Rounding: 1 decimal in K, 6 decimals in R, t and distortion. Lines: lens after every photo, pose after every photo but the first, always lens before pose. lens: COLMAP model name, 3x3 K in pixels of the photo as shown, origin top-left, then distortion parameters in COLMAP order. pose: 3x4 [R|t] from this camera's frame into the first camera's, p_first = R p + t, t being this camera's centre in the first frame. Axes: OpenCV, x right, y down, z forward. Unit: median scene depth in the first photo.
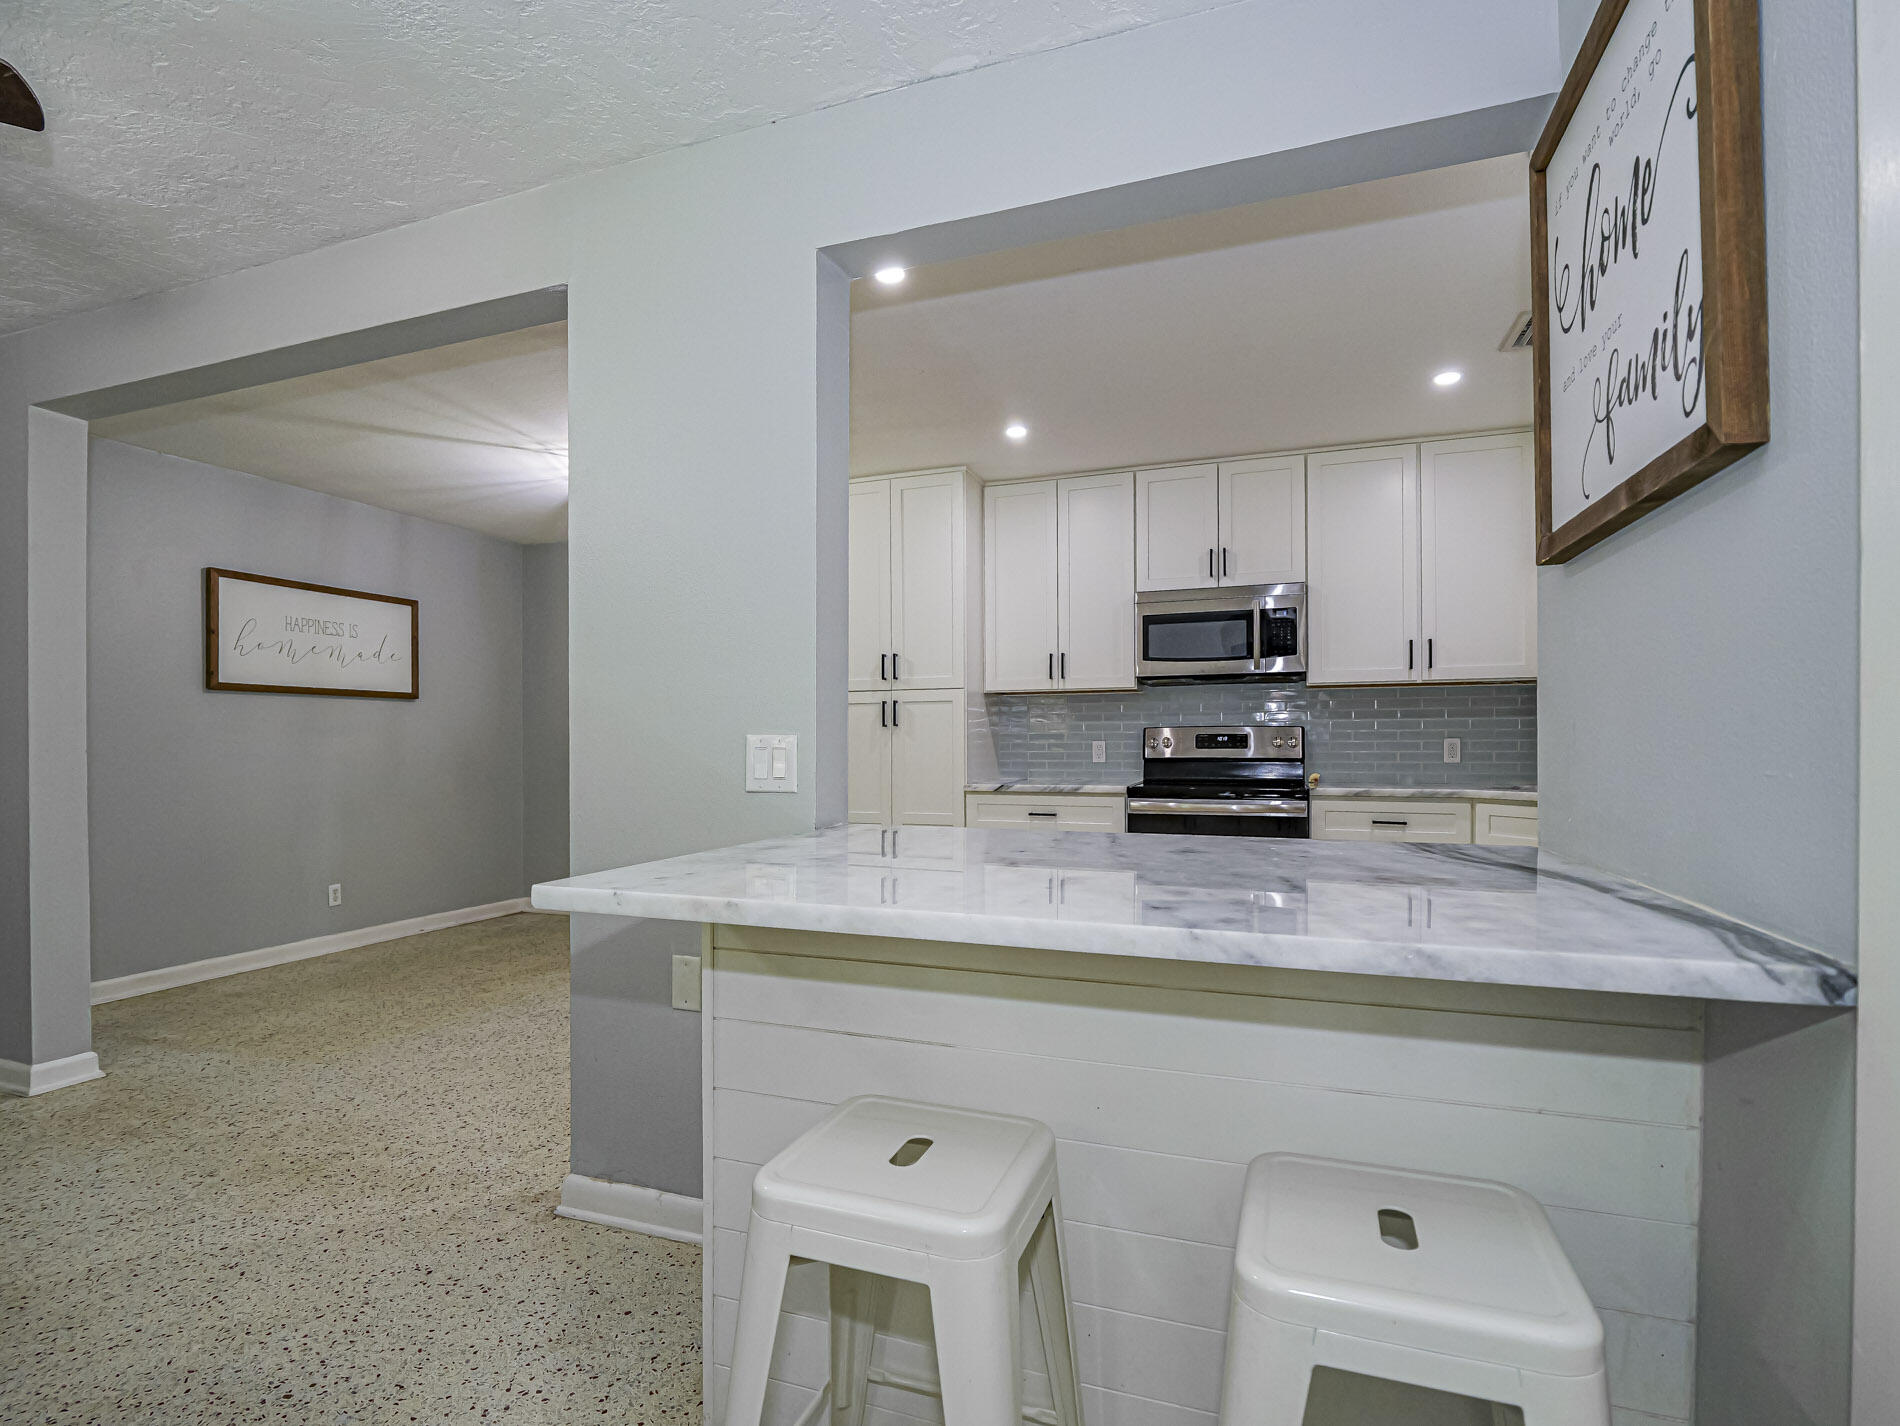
lens RADIAL K [[927.6, 0, 931.9], [0, 927.6, 742.9], [0, 0, 1]] dist [-0.012931, -0.003747]
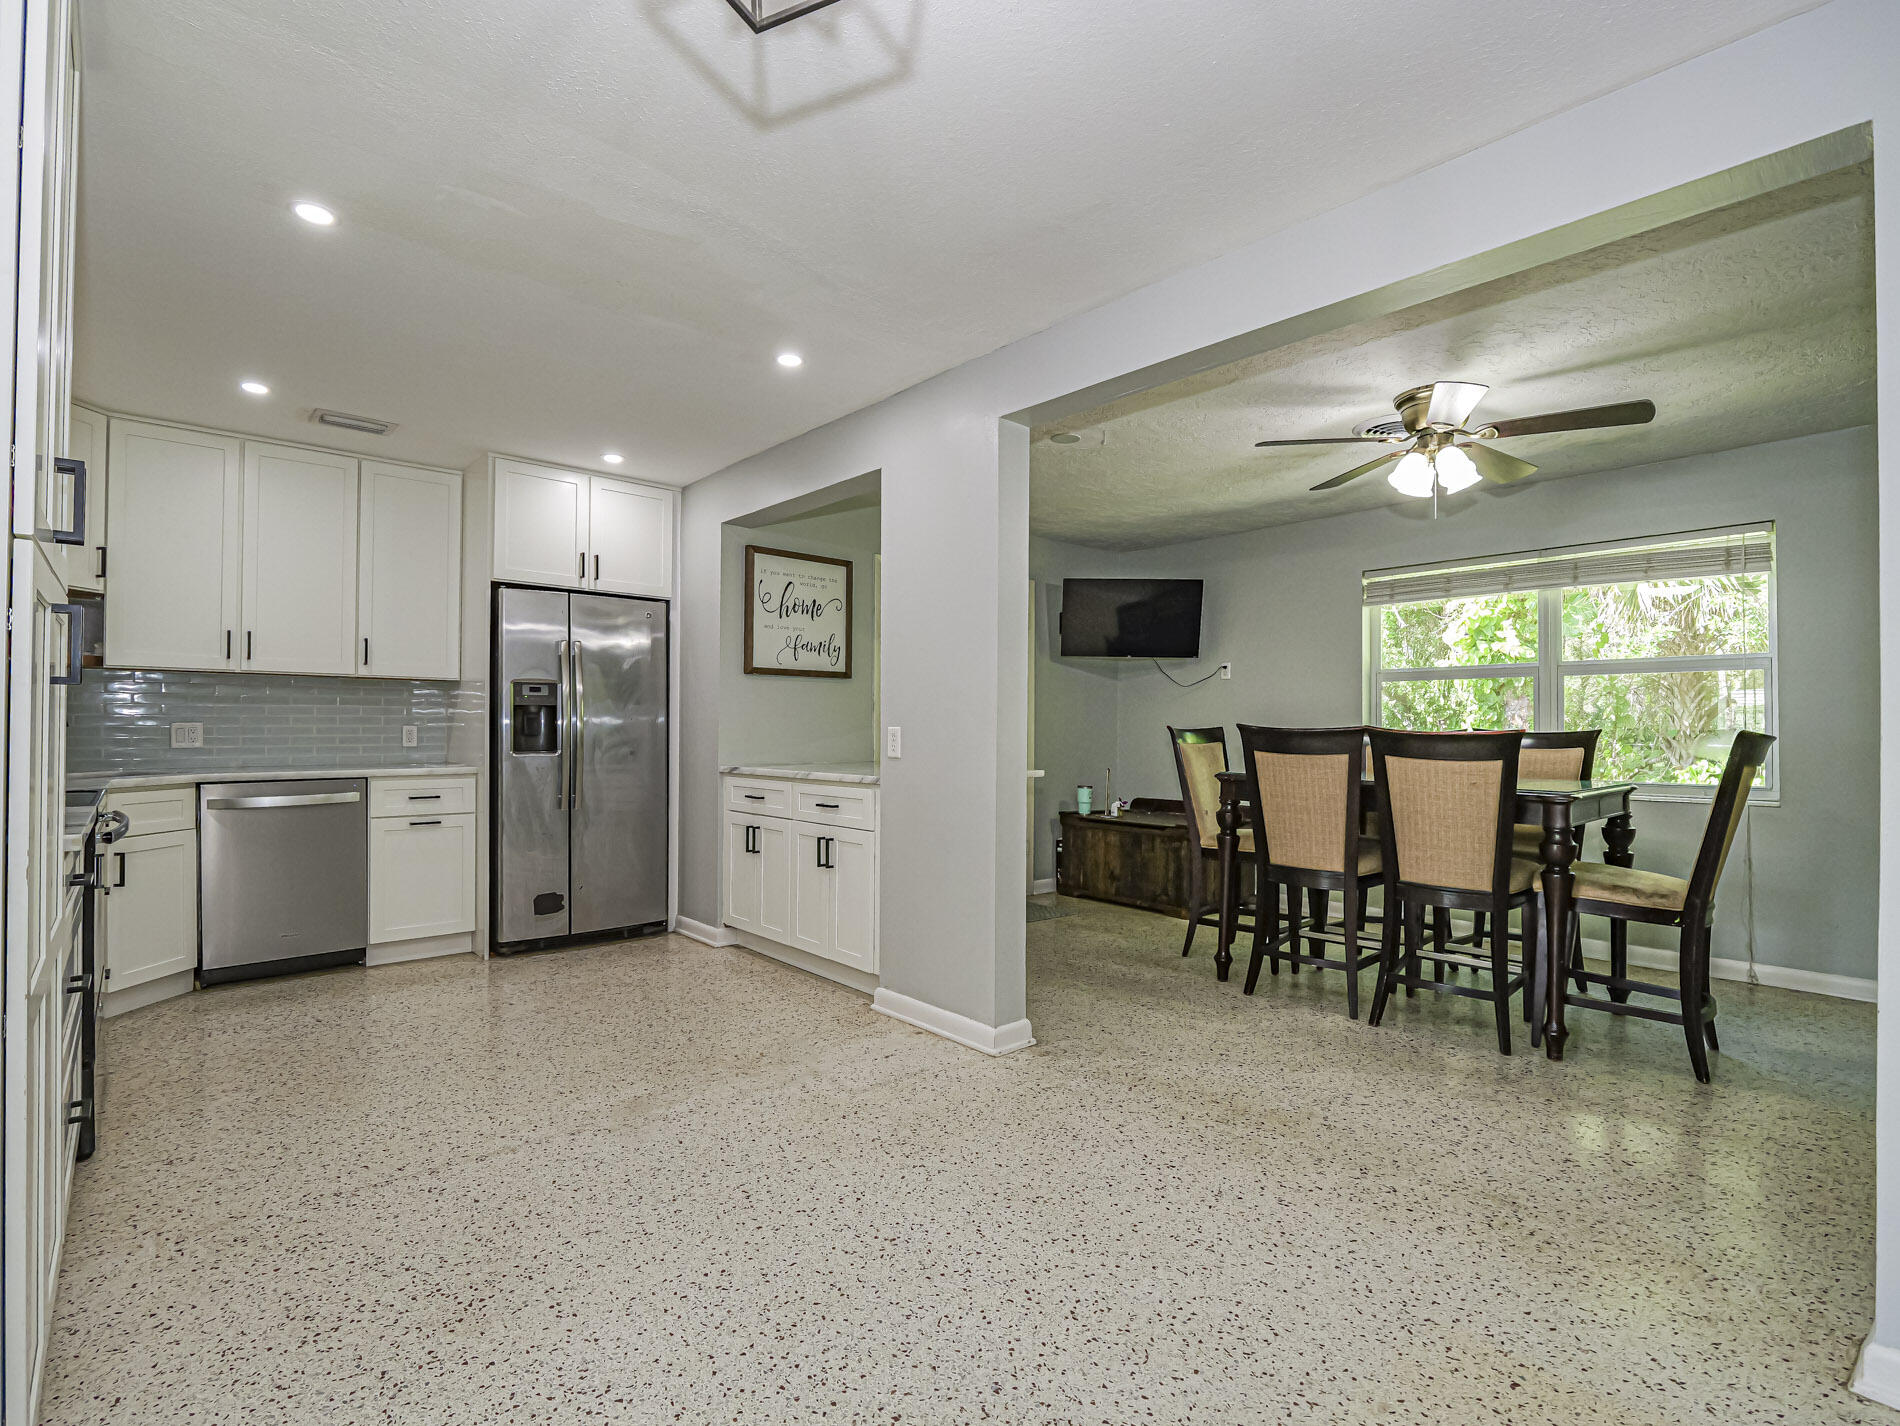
lens RADIAL K [[919.3, 0, 928.6], [0, 919.3, 721.8], [0, 0, 1]] dist [-0.015473, -0.000724]
pose [[-0.870211, 0.001238, 0.492677, -0.481454], [-0.003301, 0.999960, -0.008344, -0.002071], [-0.492668, -0.008888, -0.870172, 1.158323]]
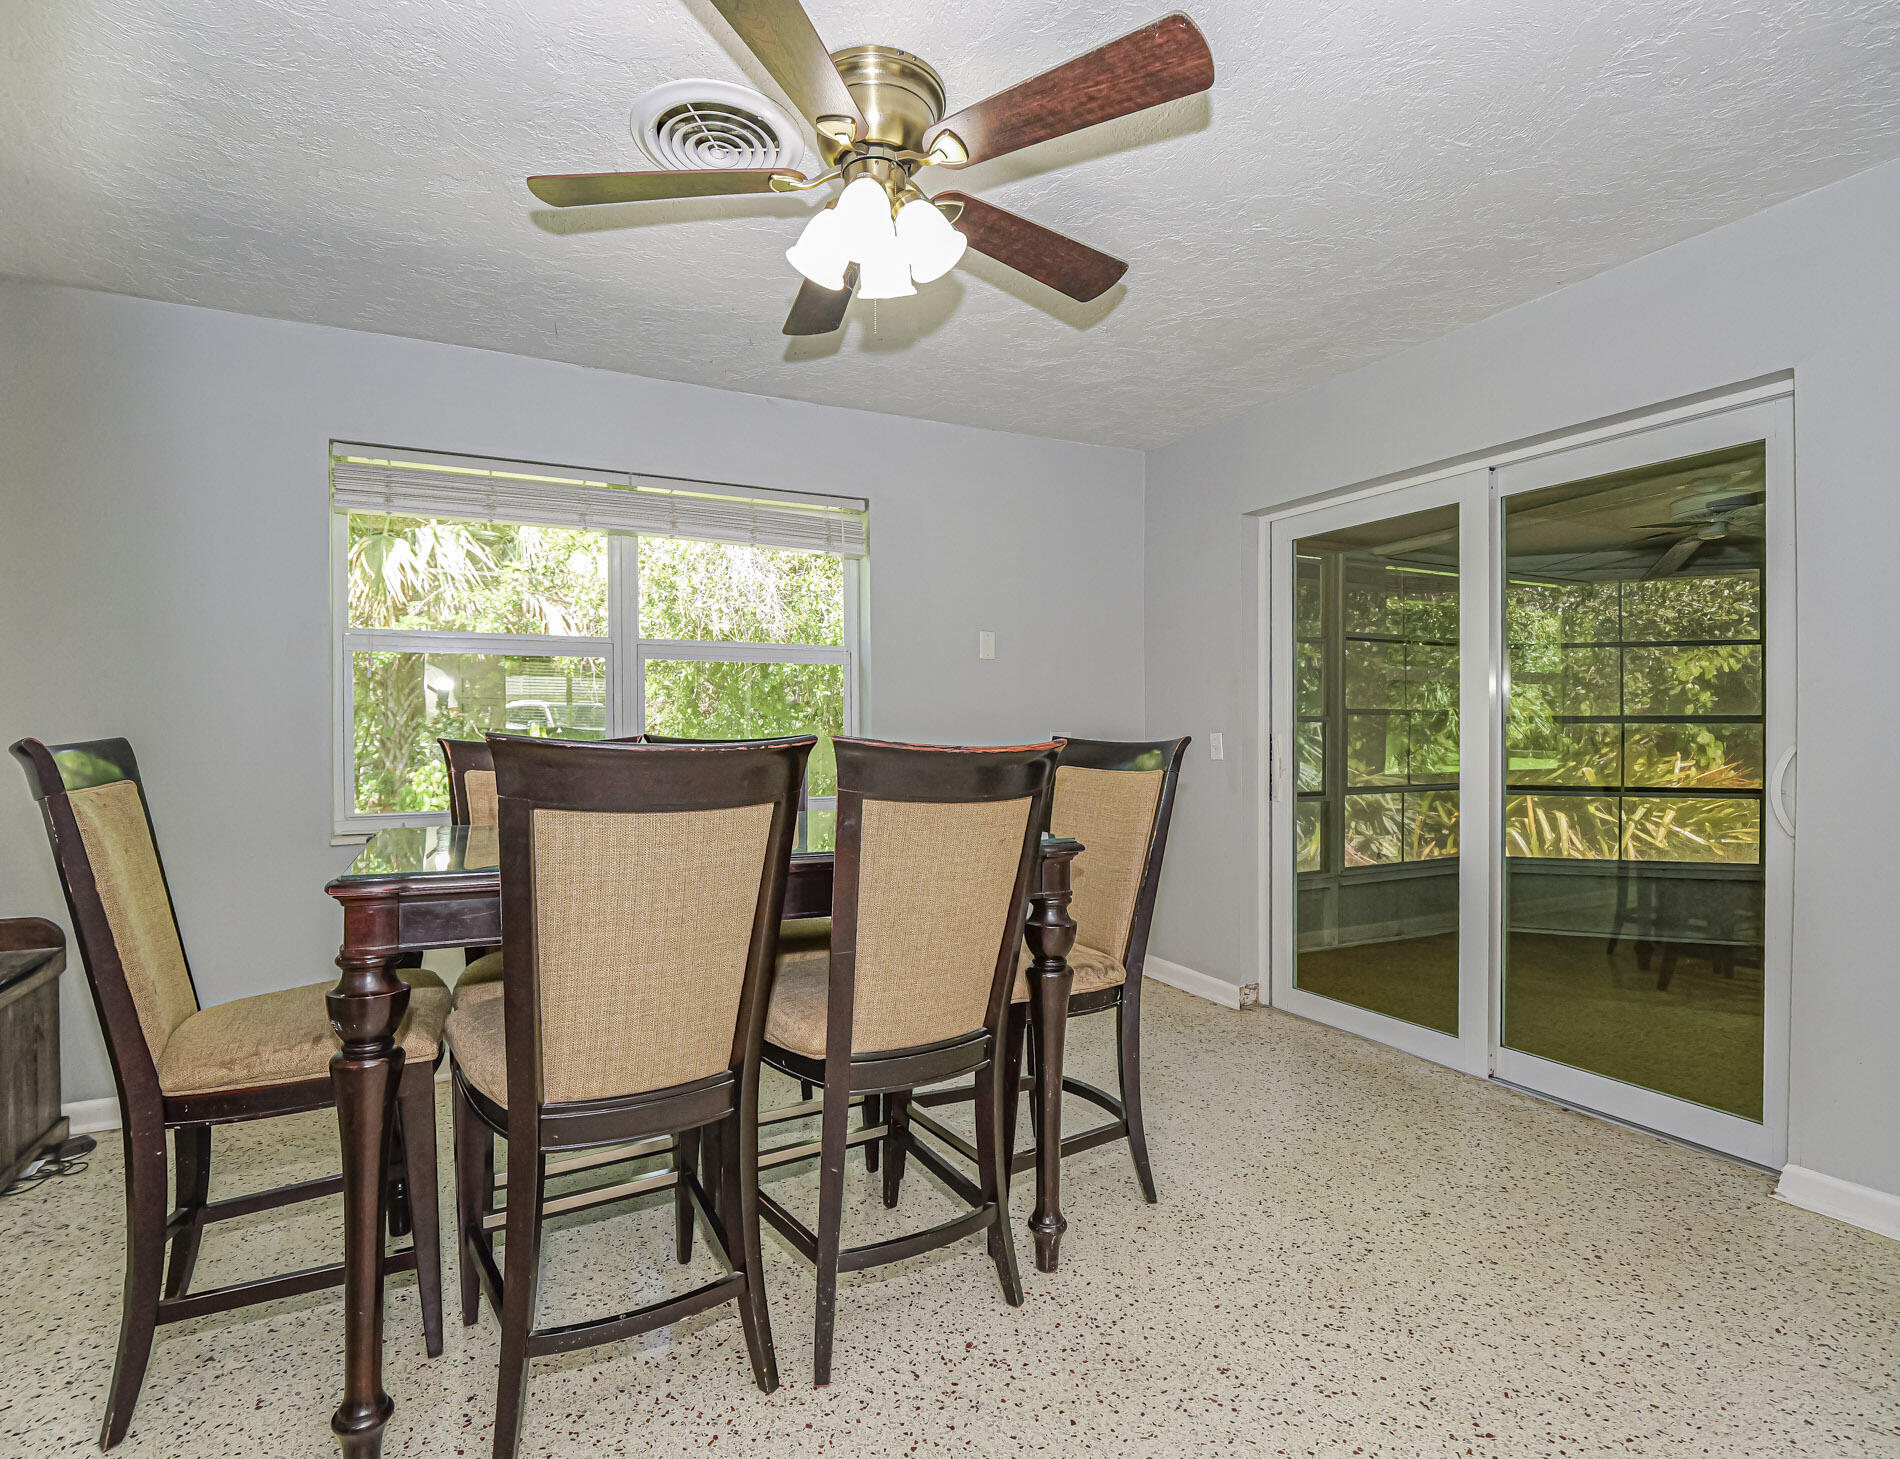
lens RADIAL K [[947.2, 0, 926.1], [0, 947.2, 720.2], [0, 0, 1]] dist [-0.020894, -0.000103]
pose [[-0.689556, -0.001554, -0.724231, -0.190523], [0.004578, 0.999968, -0.006505, -0.008735], [0.724218, -0.007801, -0.689527, 0.580003]]
